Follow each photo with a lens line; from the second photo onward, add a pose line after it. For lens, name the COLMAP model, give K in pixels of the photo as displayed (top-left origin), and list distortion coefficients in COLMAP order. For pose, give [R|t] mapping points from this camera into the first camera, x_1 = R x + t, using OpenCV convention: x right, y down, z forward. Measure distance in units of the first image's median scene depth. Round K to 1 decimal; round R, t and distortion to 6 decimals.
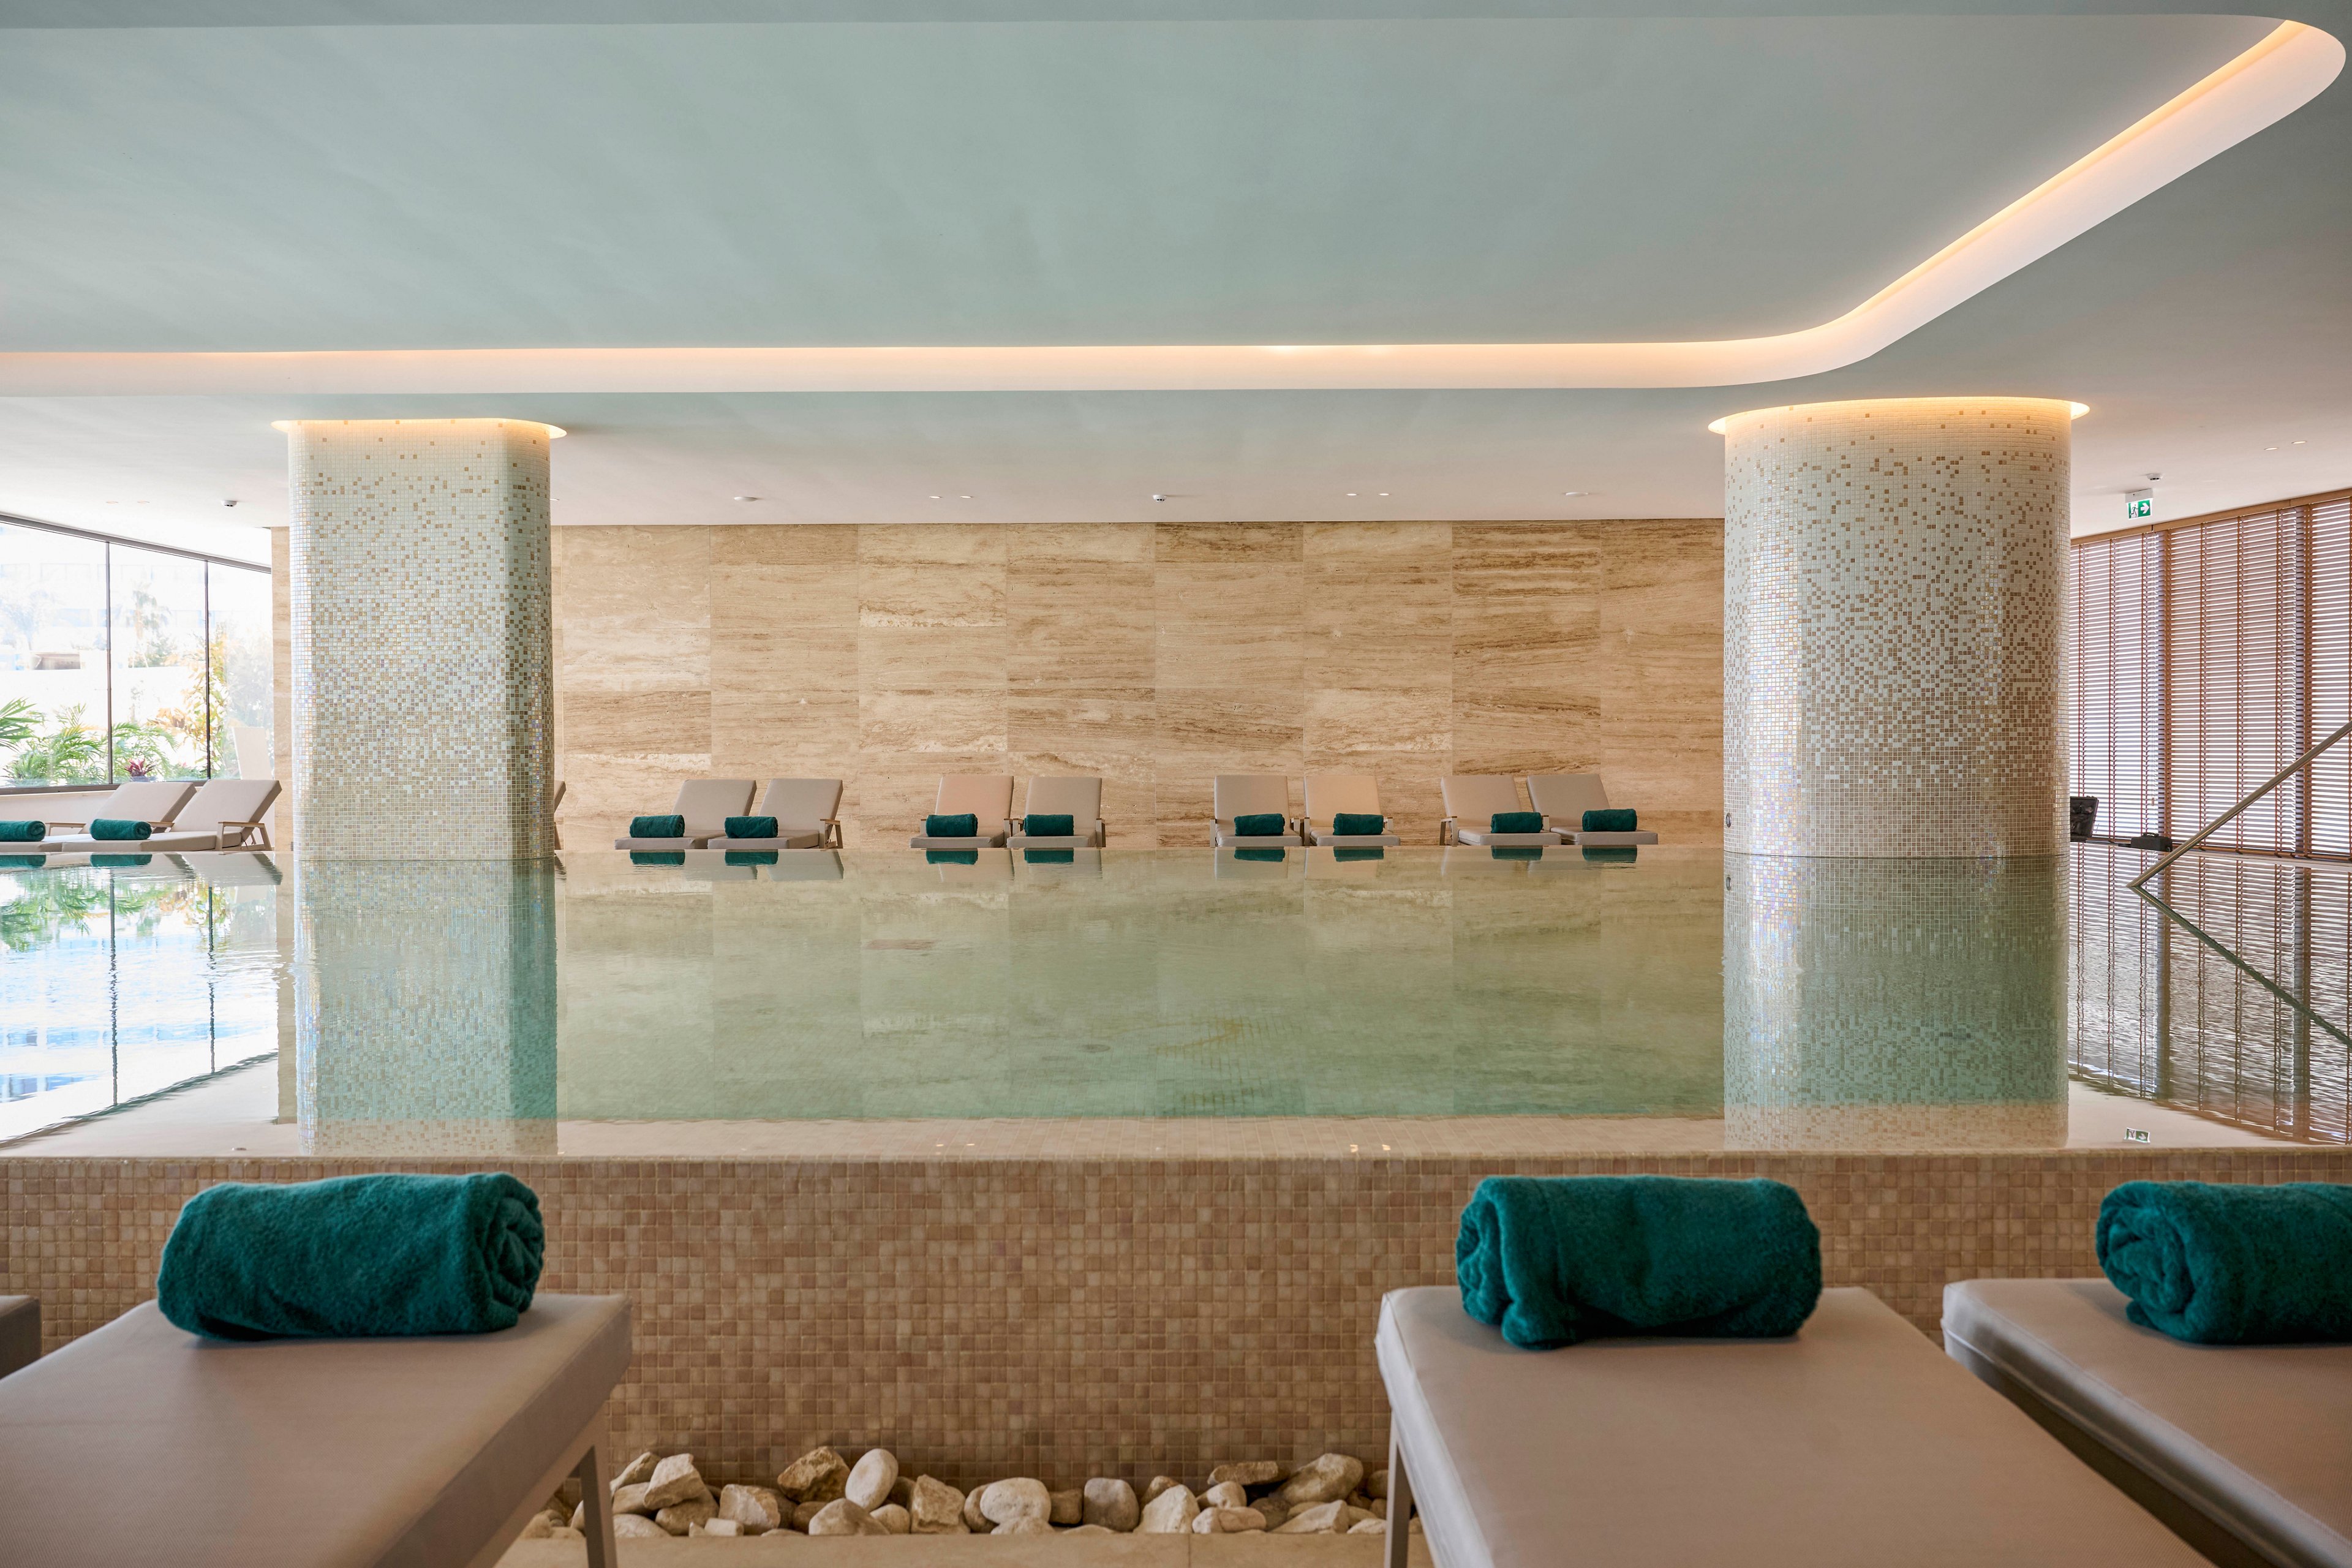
lens RADIAL K [[1604.3, 0, 1176.0], [0, 1604.3, 784.0], [0, 0, 1]] dist [0.001535, -0.001746]
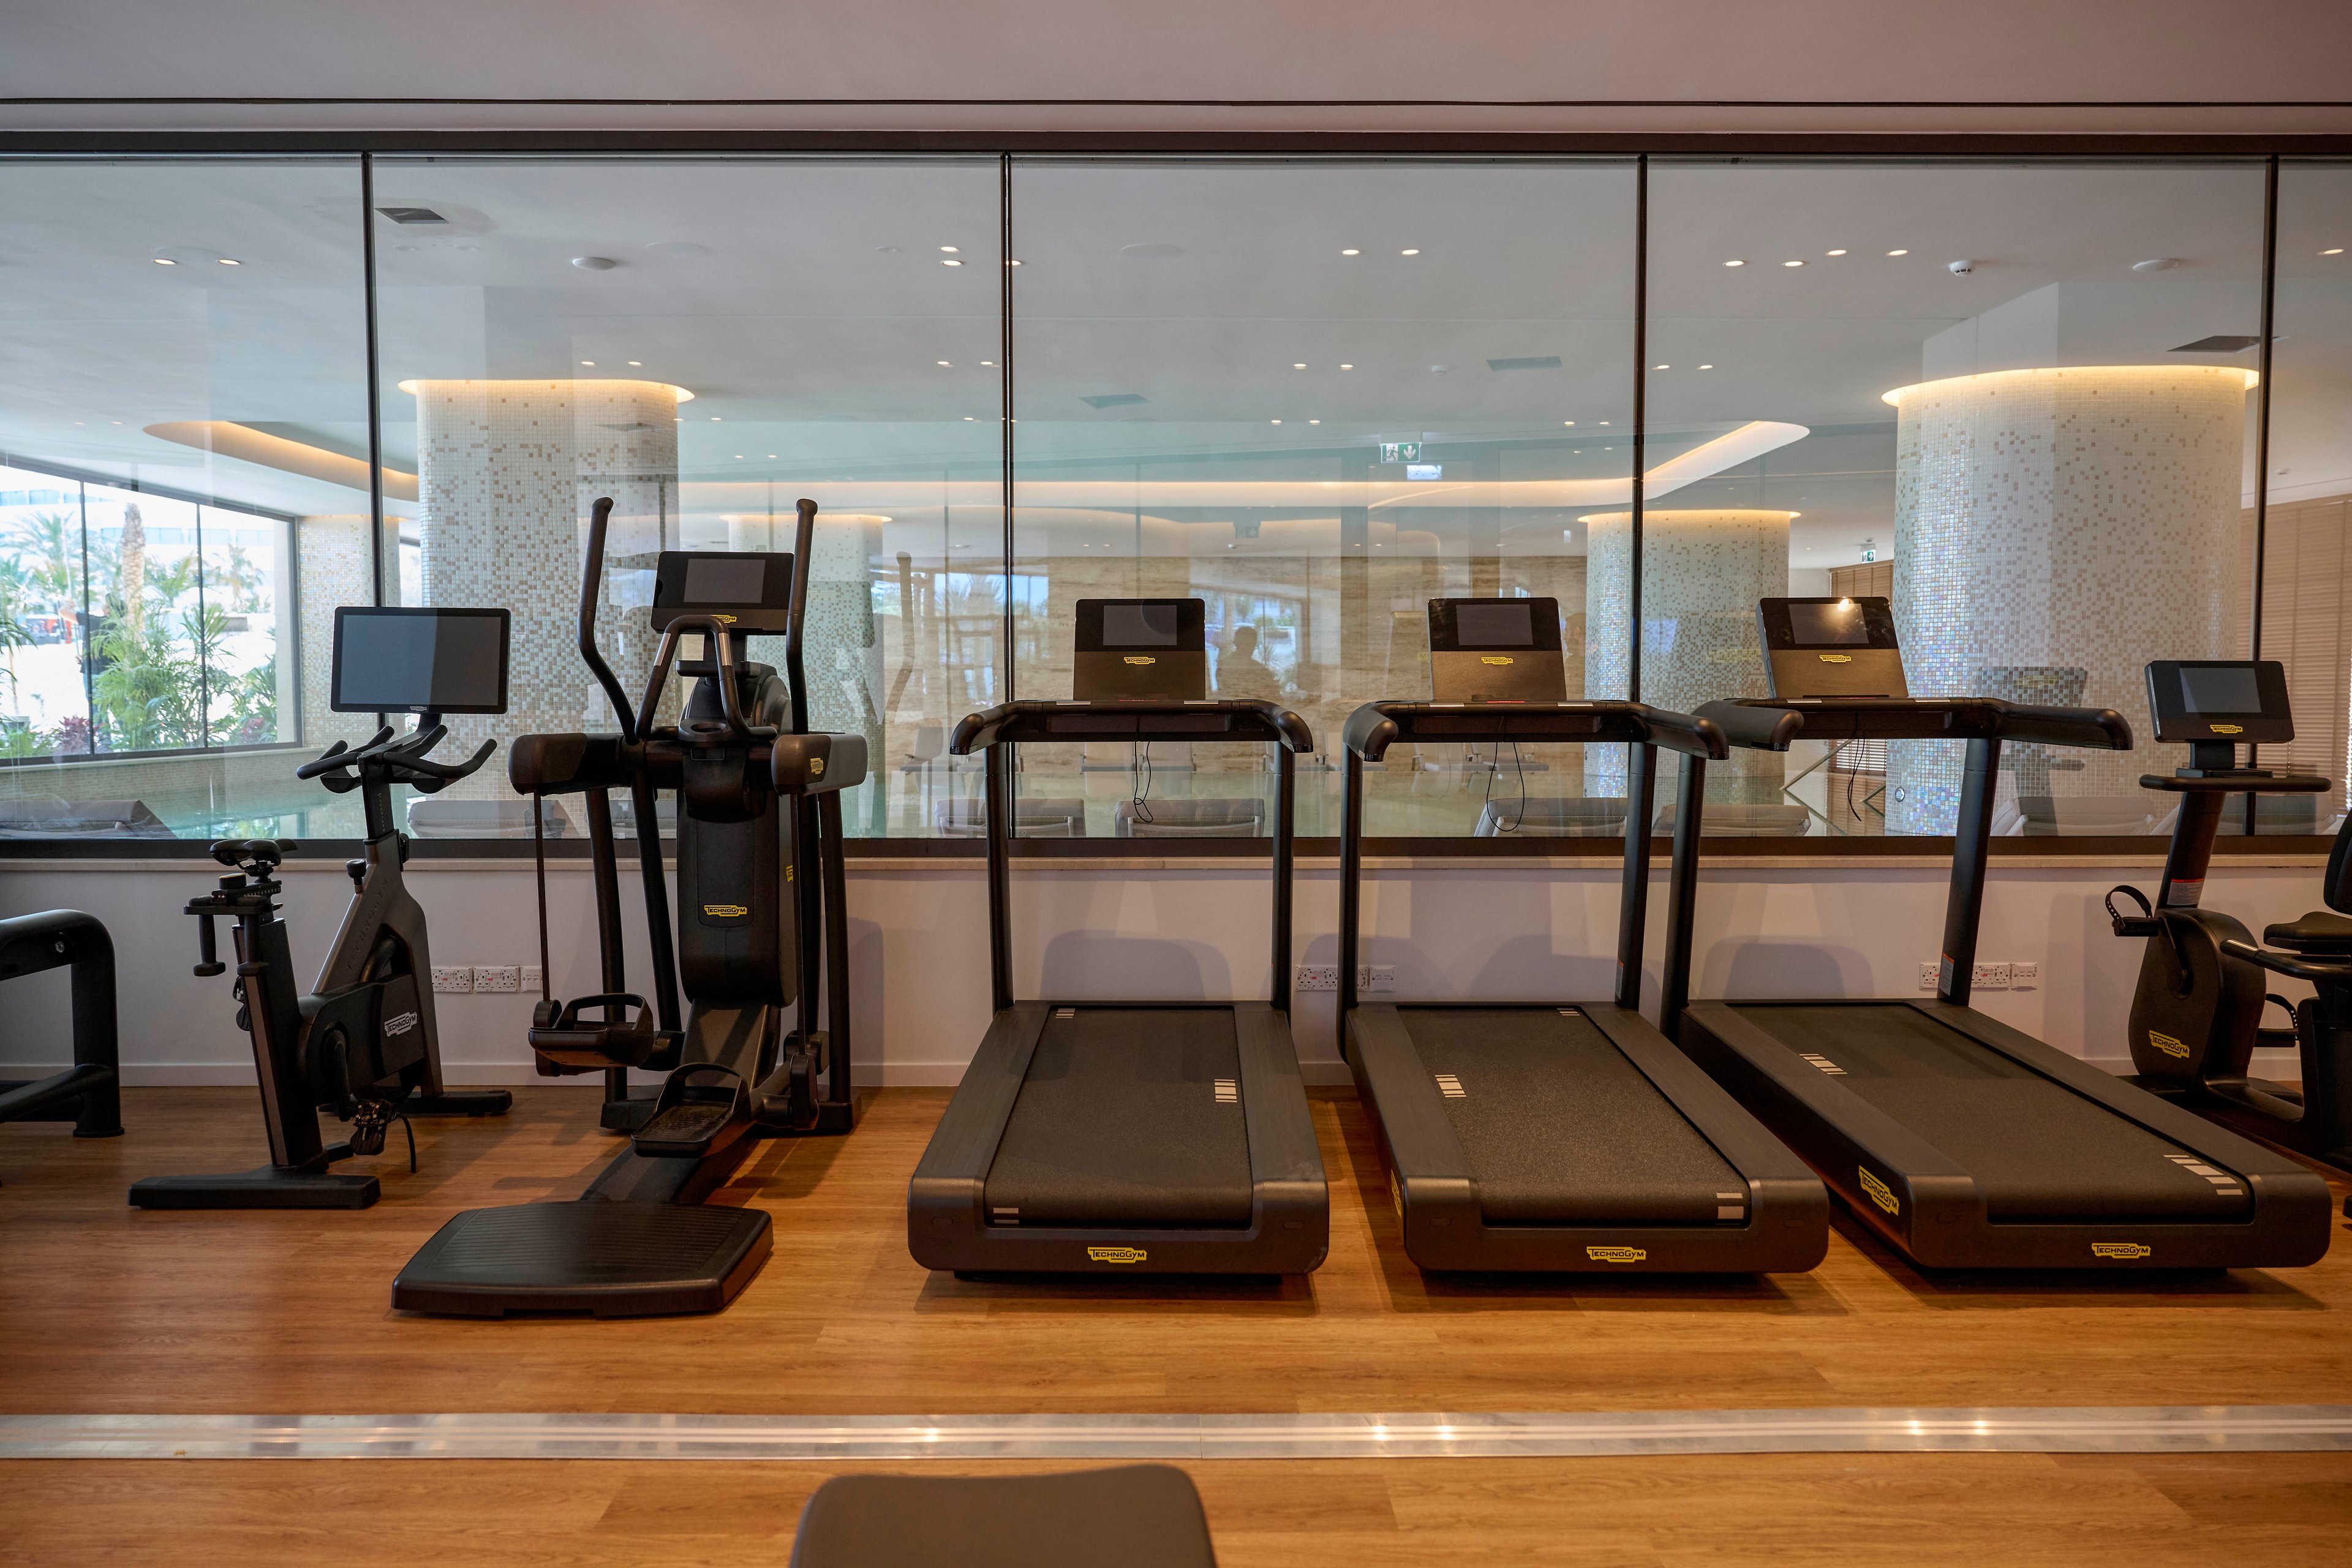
lens RADIAL K [[1604.3, 0, 1176.0], [0, 1604.3, 784.0], [0, 0, 1]] dist [0.001535, -0.001746]
pose [[0.999657, 0.002585, 0.026051, -0.095883], [-0.003446, 0.999447, 0.033061, -0.001738], [-0.025951, -0.033139, 0.999114, -0.497560]]
